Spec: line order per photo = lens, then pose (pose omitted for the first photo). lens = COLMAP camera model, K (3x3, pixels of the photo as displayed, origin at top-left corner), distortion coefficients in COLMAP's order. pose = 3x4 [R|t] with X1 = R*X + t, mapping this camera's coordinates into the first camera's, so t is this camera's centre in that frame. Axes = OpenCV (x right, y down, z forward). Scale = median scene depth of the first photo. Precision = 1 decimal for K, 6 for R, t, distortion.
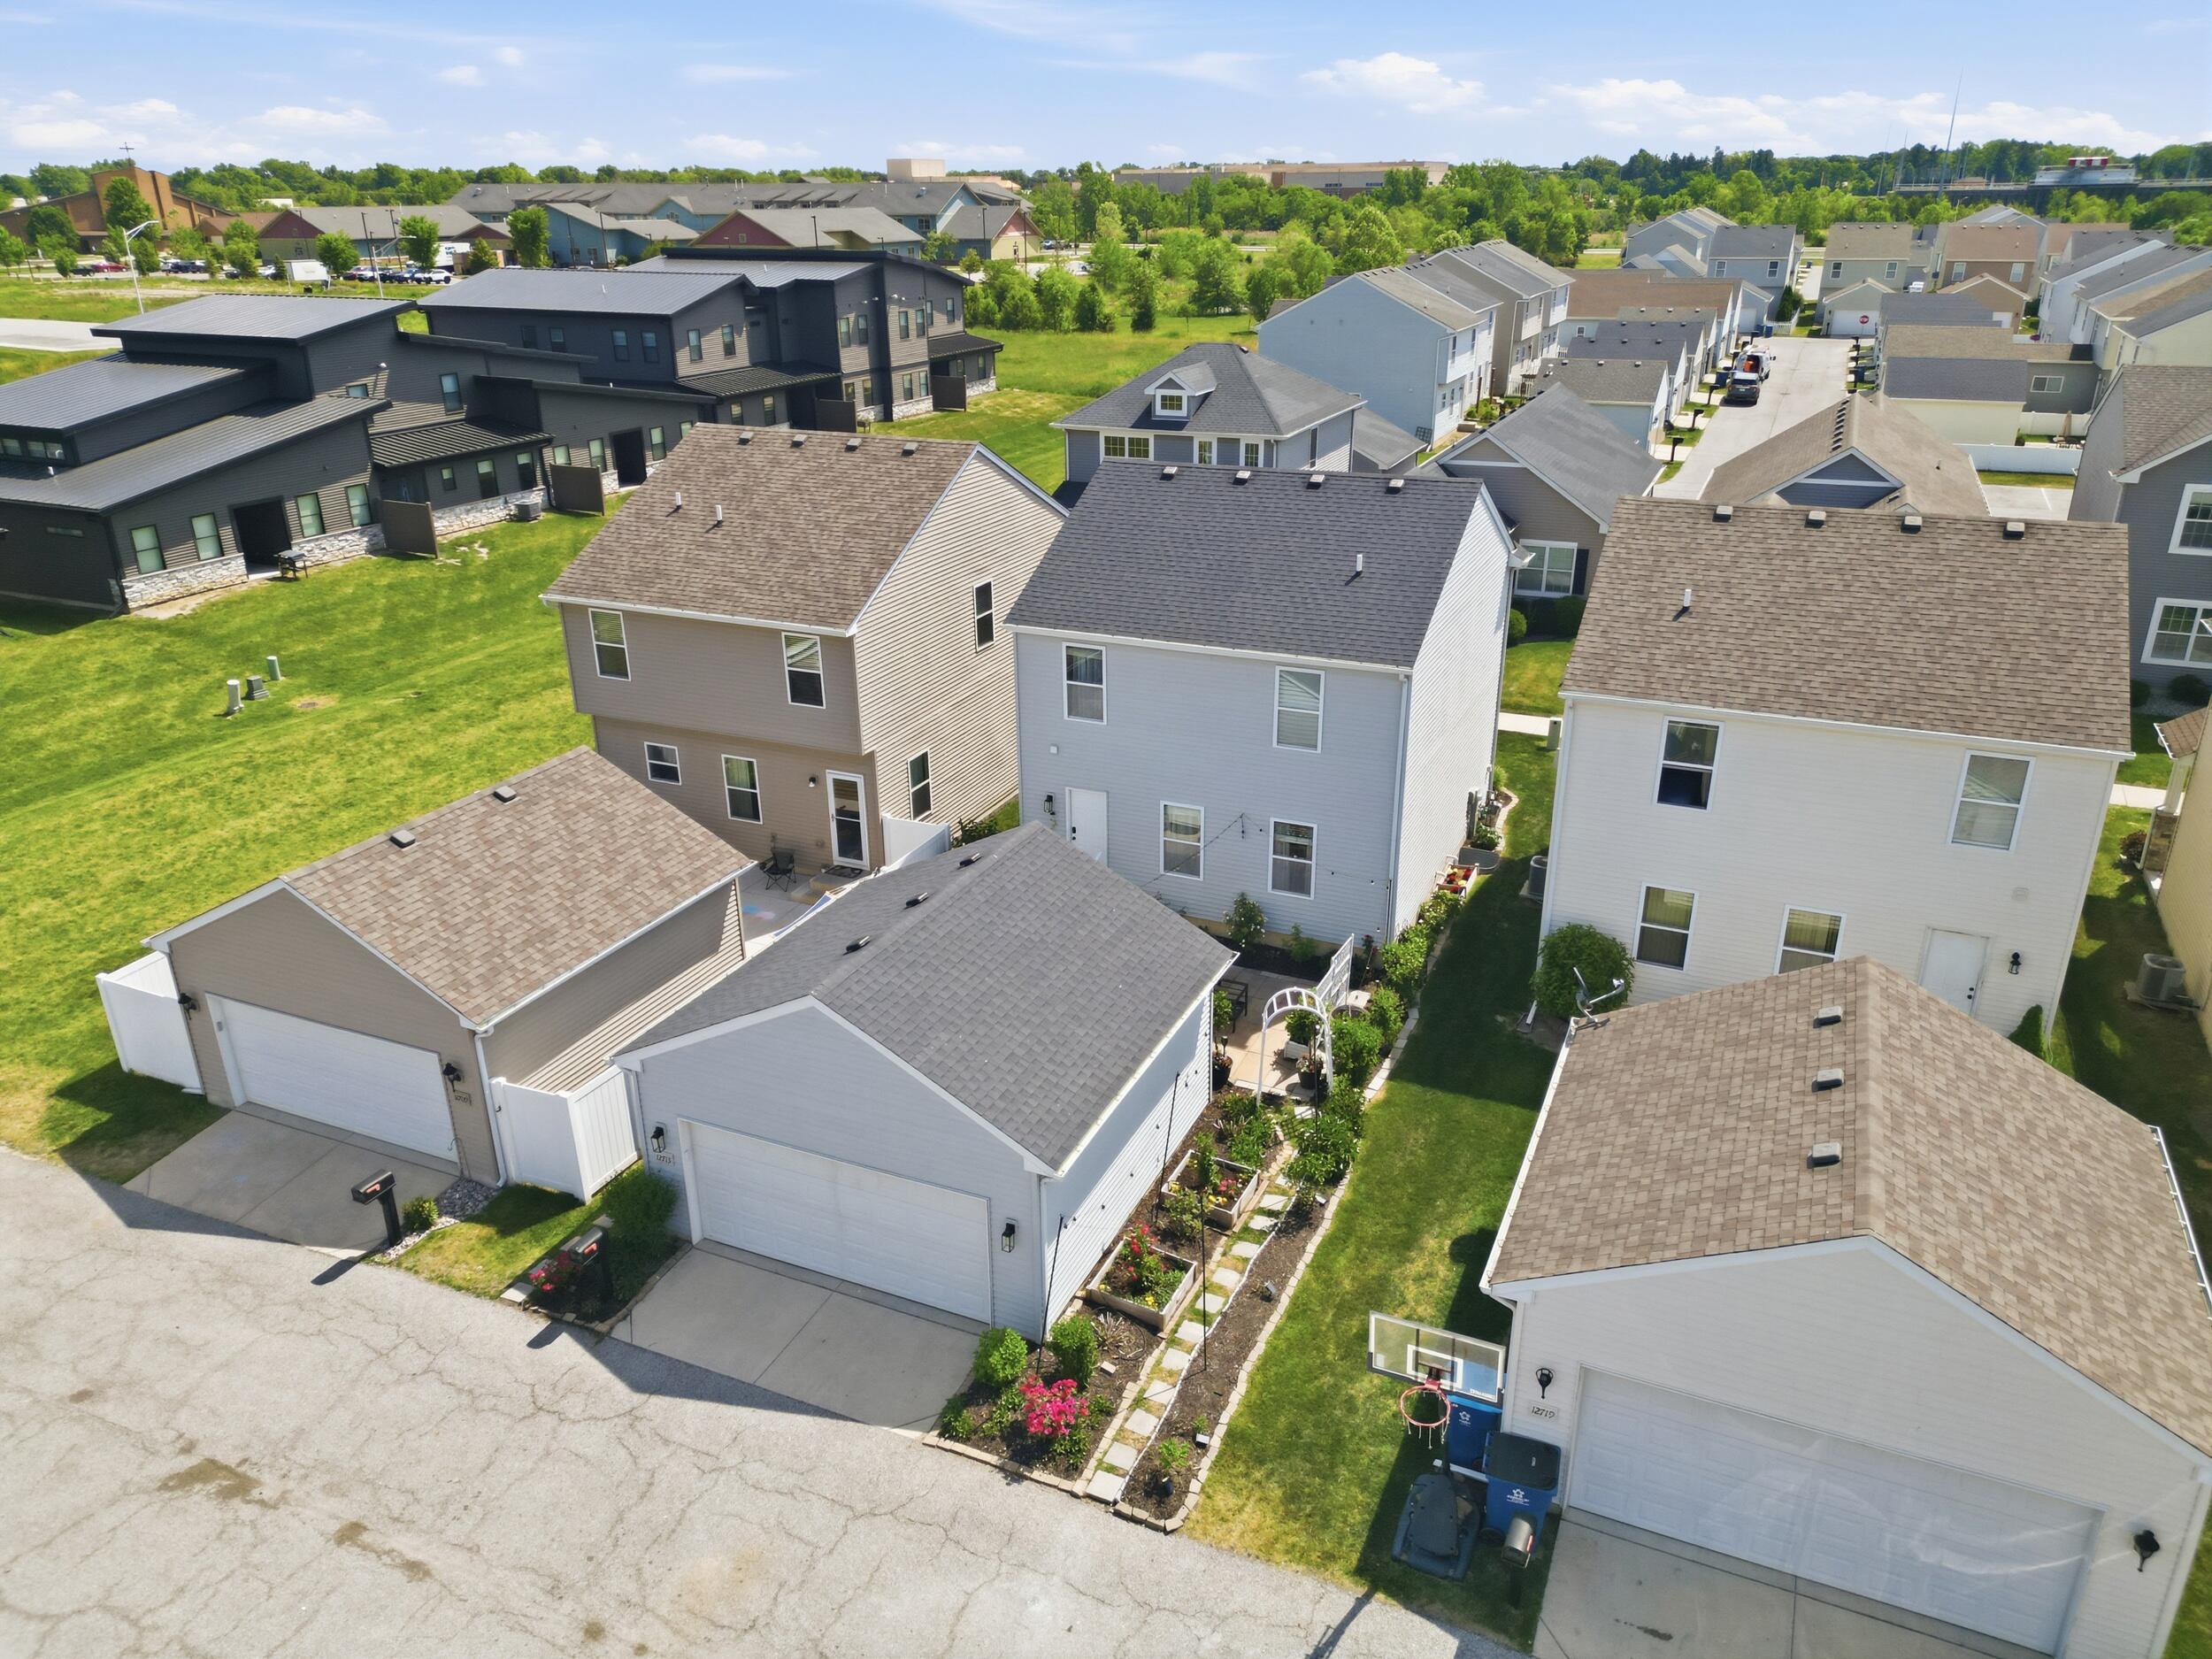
lens RADIAL K [[1524.1, 0, 1106.0], [0, 1524.1, 829.5], [0, 0, 1]] dist [0.097065, -0.101060]
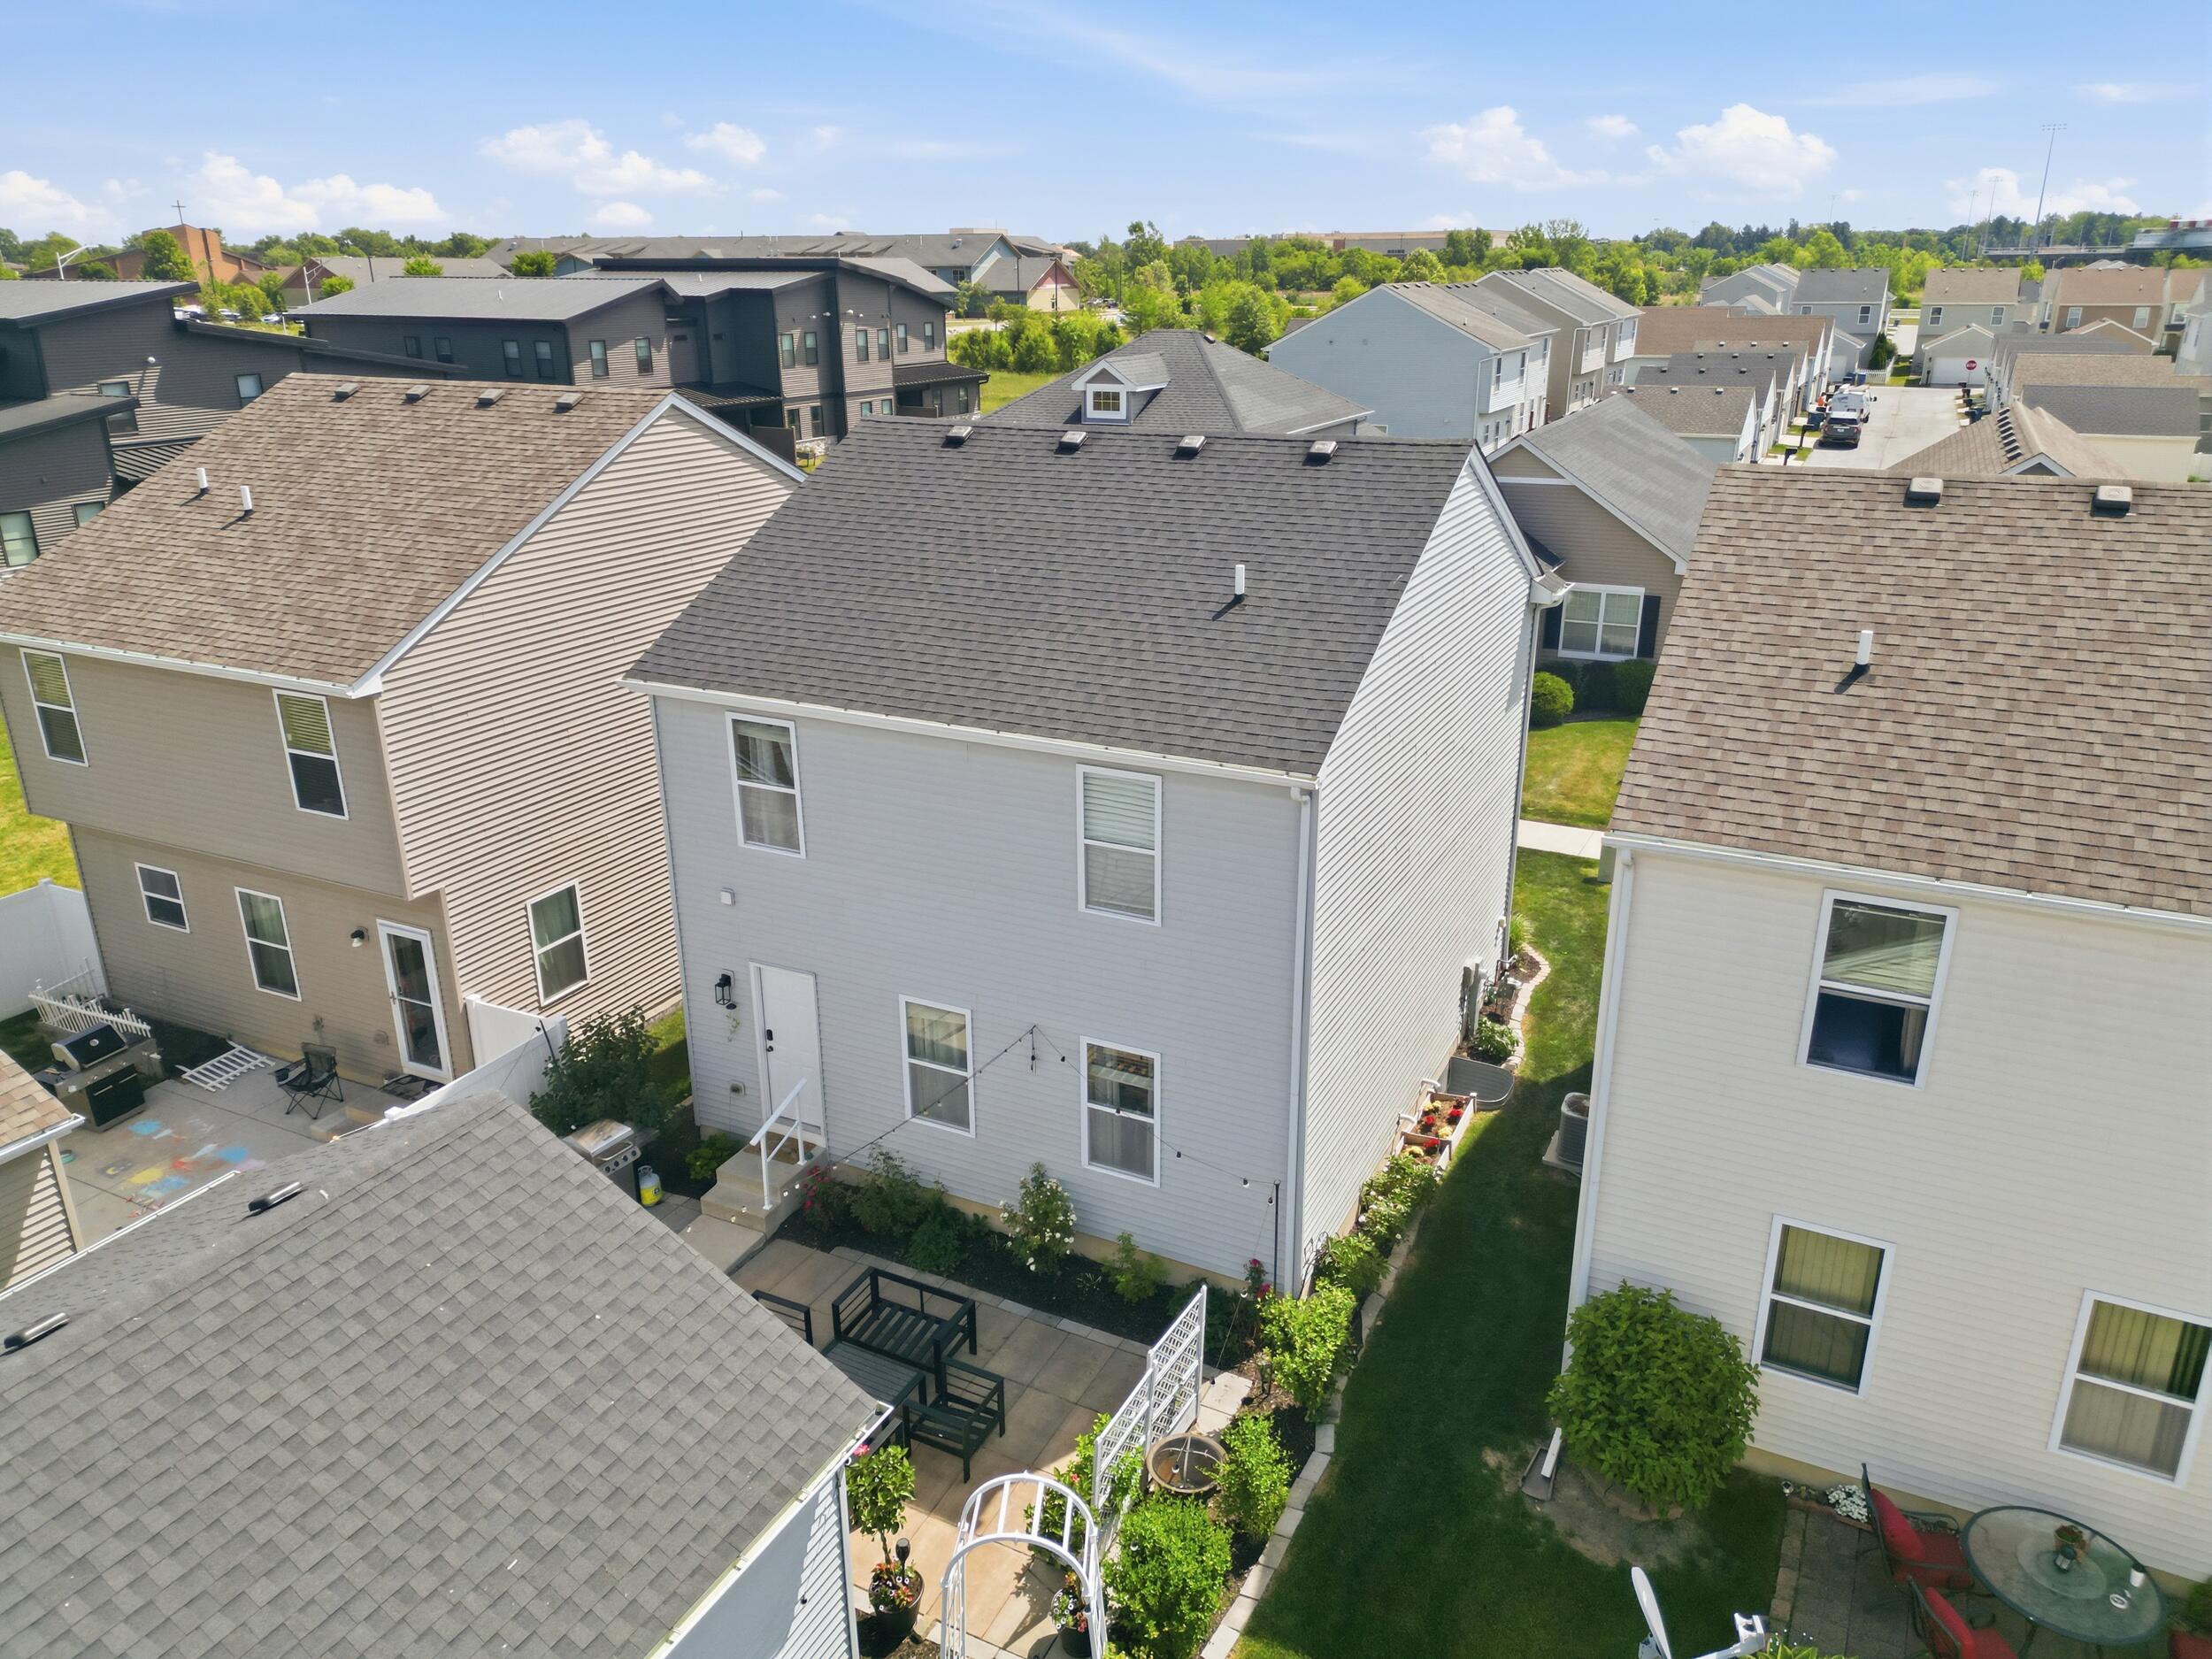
lens RADIAL K [[1531.0, 0, 1106.0], [0, 1531.0, 829.5], [0, 0, 1]] dist [0.090406, -0.088268]
pose [[0.999098, 0.017065, -0.038874, 0.106495], [-0.018746, 0.998887, -0.043278, -0.045436], [0.038092, 0.043968, 0.998306, 0.344142]]
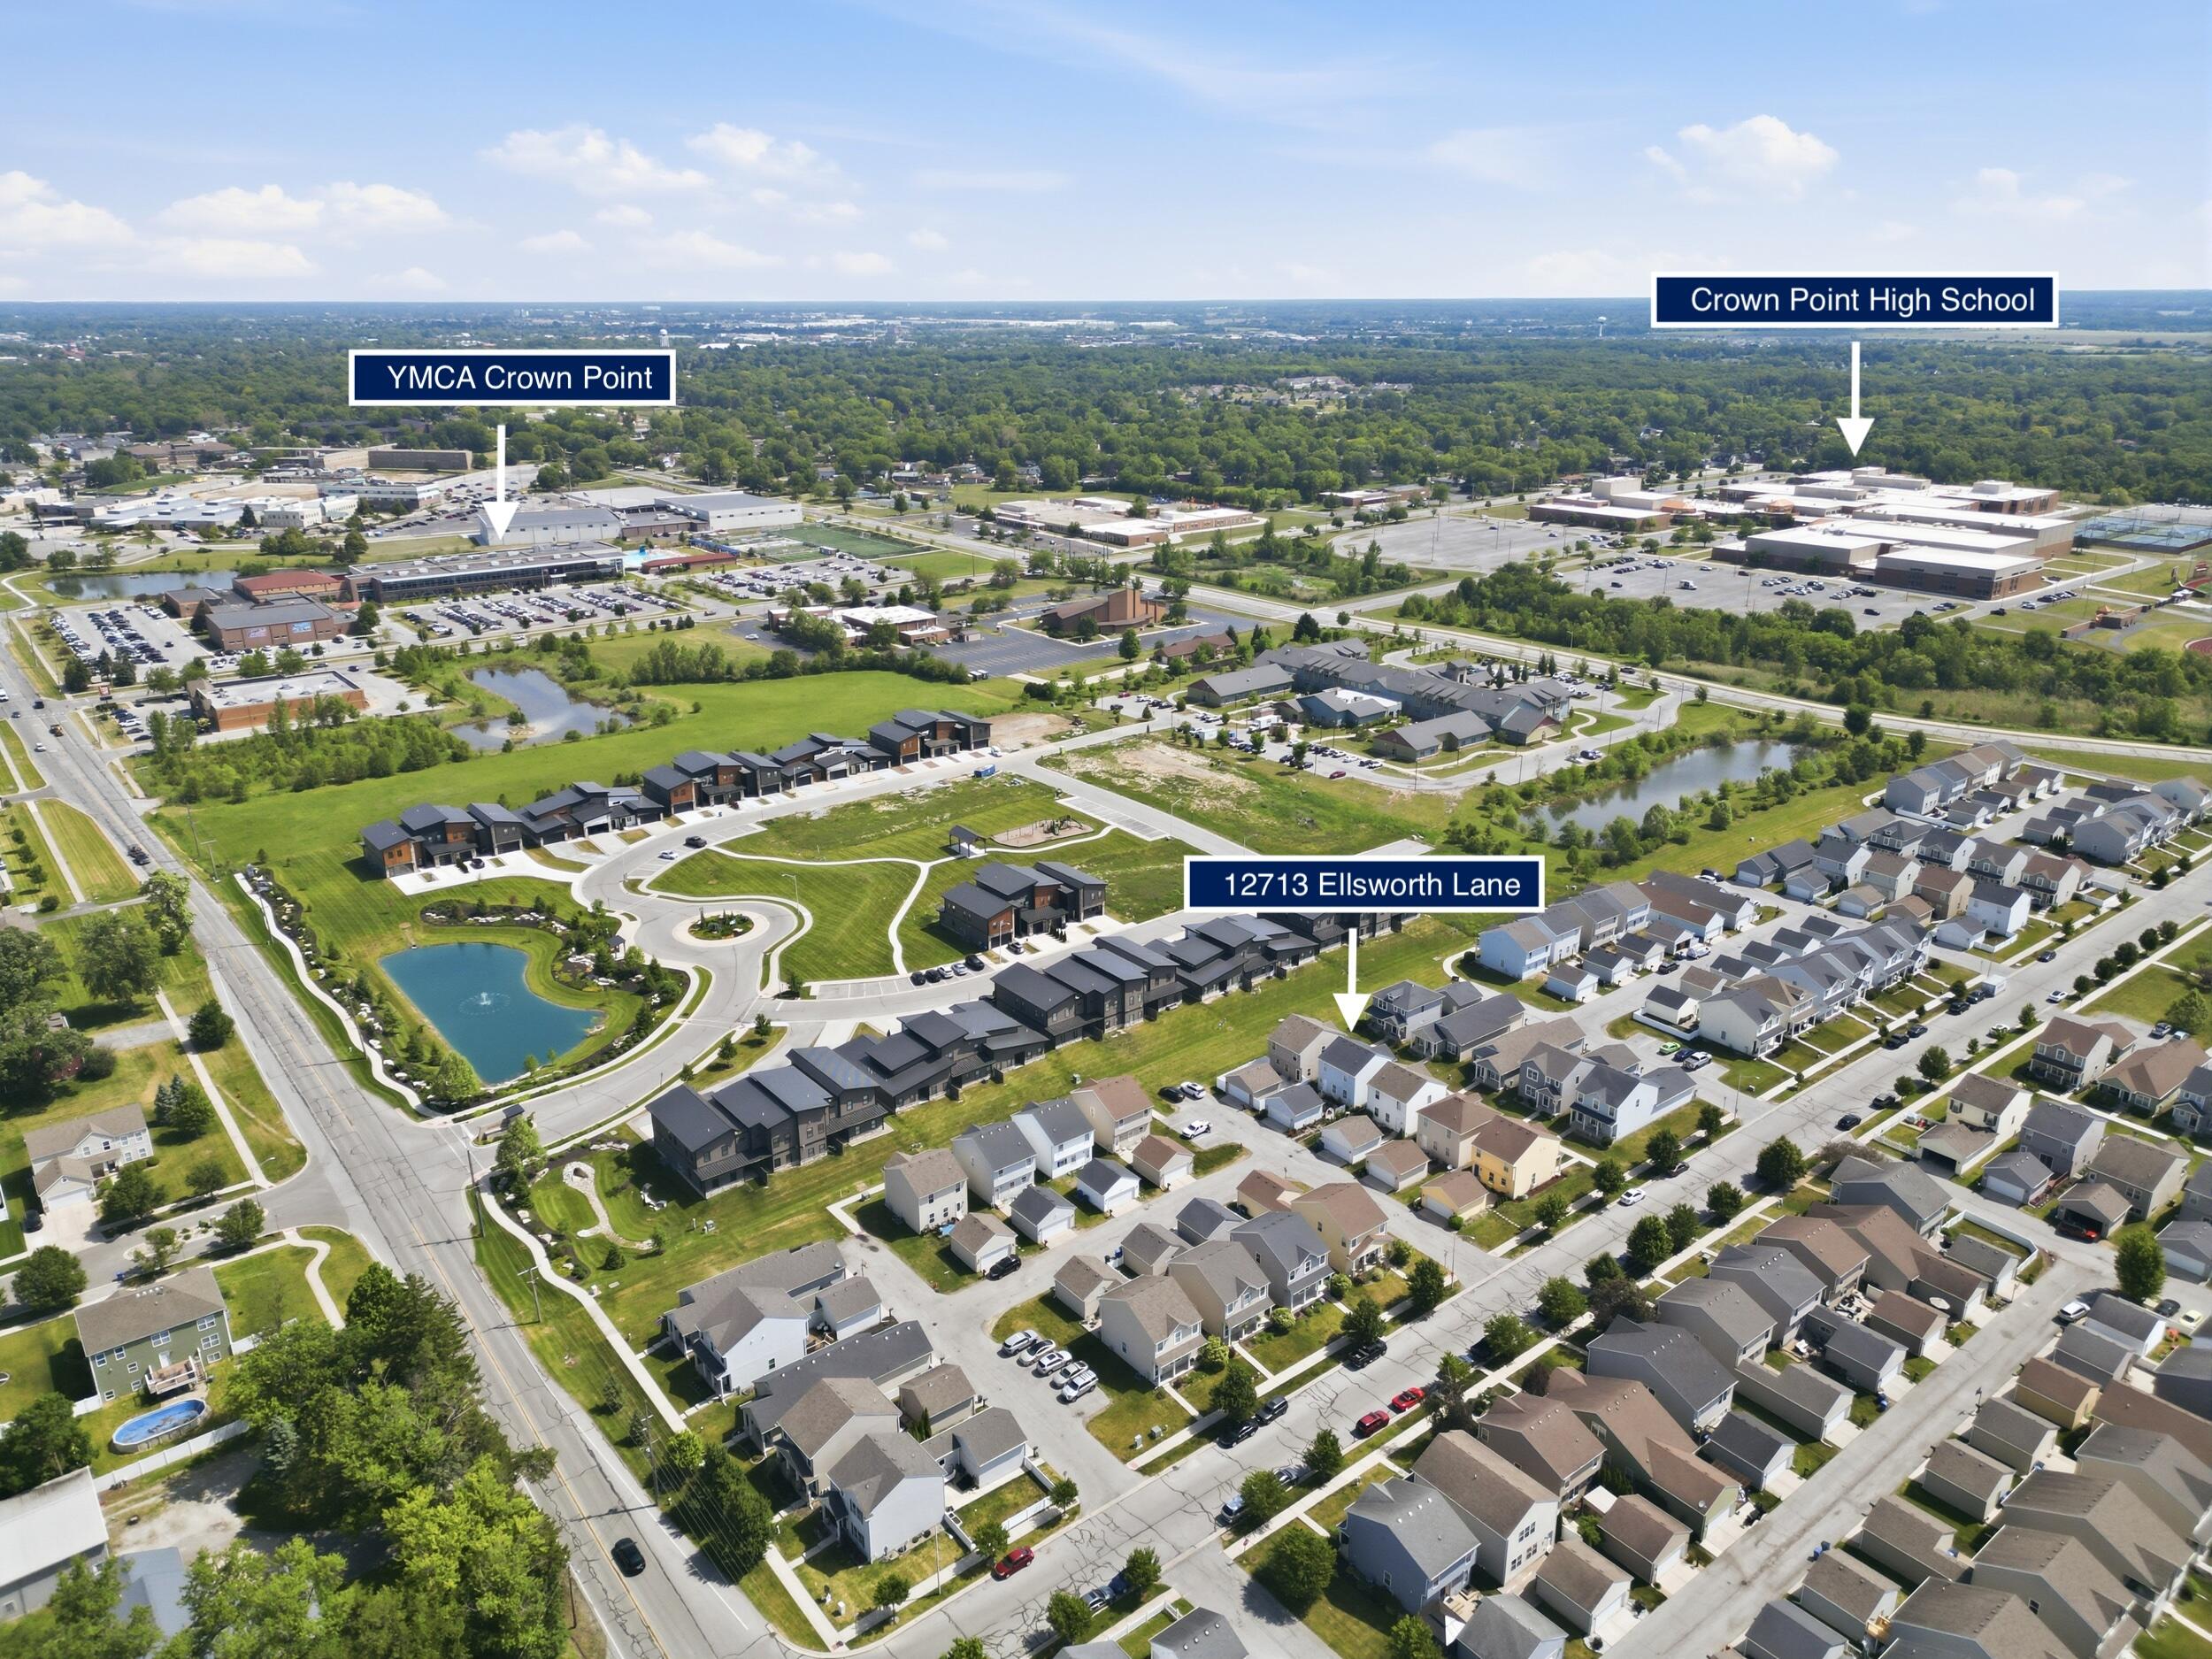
lens RADIAL K [[1531.0, 0, 1106.0], [0, 1531.0, 829.5], [0, 0, 1]] dist [0.090406, -0.088268]
pose [[0.886876, 0.161281, -0.432943, 1.812616], [-0.185199, 0.982611, -0.013333, -0.802600], [0.423264, 0.092006, 0.901322, -5.551652]]
